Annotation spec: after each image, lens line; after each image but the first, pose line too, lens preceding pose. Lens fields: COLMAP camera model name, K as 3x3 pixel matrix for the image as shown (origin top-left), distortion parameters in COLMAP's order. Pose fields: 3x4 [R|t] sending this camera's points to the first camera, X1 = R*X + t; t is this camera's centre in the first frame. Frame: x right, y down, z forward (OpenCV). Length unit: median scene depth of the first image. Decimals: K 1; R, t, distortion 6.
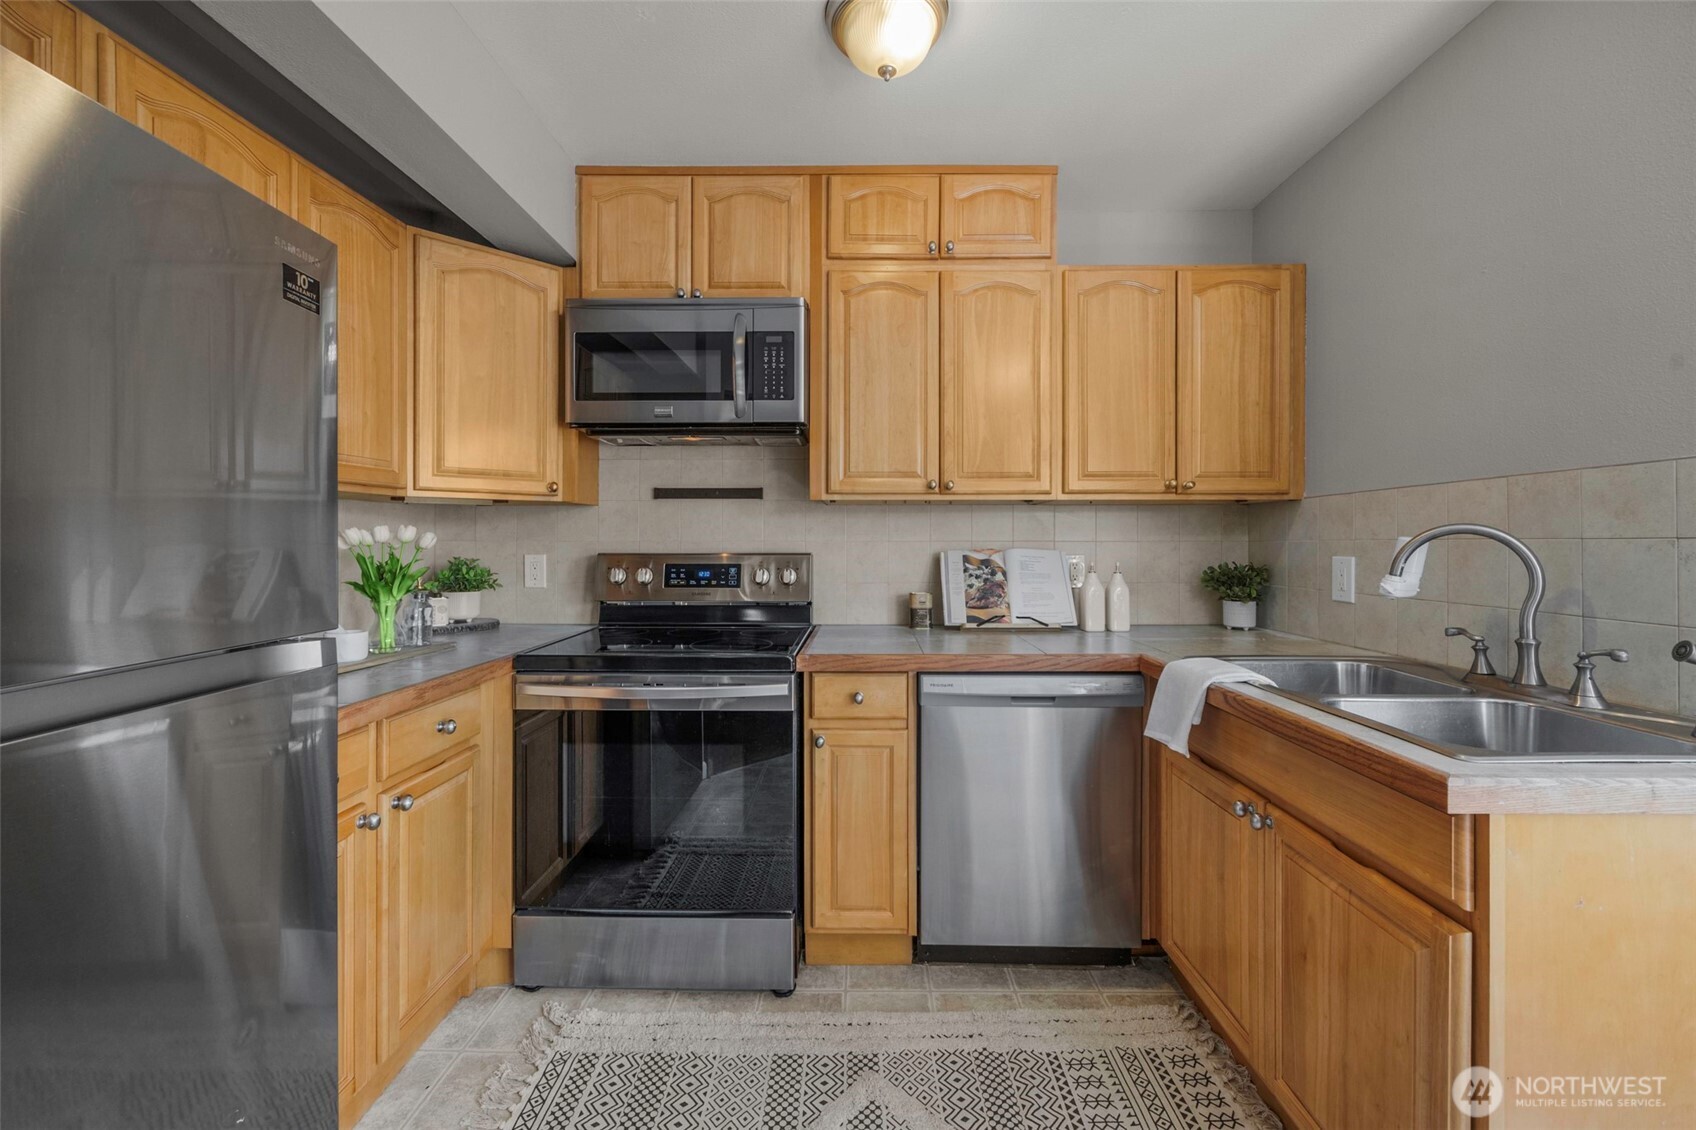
lens RADIAL K [[688.4, 0, 847.6], [0, 688.4, 548.0], [0, 0, 1]] dist [-0.001759, -0.000319]
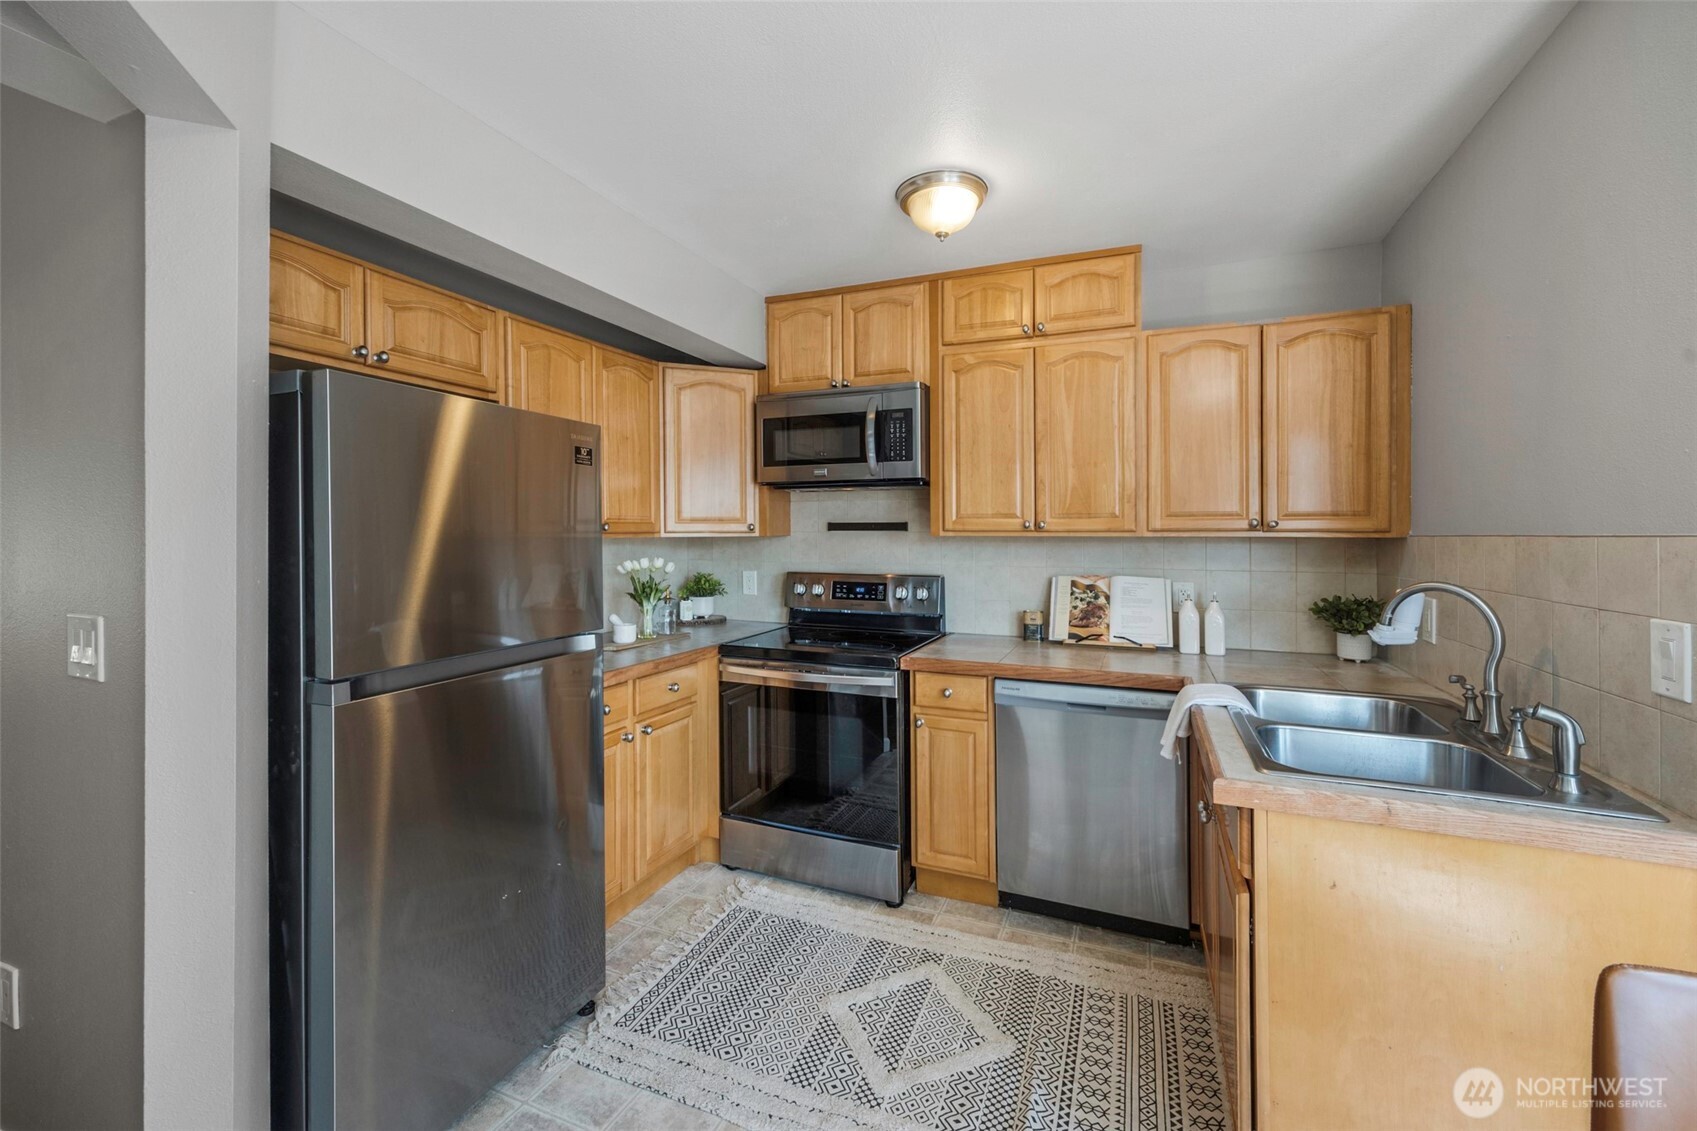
lens RADIAL K [[685.7, 0, 850.7], [0, 685.7, 561.5], [0, 0, 1]] dist [-0.001427, -0.000327]
pose [[0.930857, 0.017995, -0.364940, 0.292762], [-0.006942, 0.999477, 0.031577, -0.066733], [0.365317, -0.026861, 0.930496, -0.253131]]
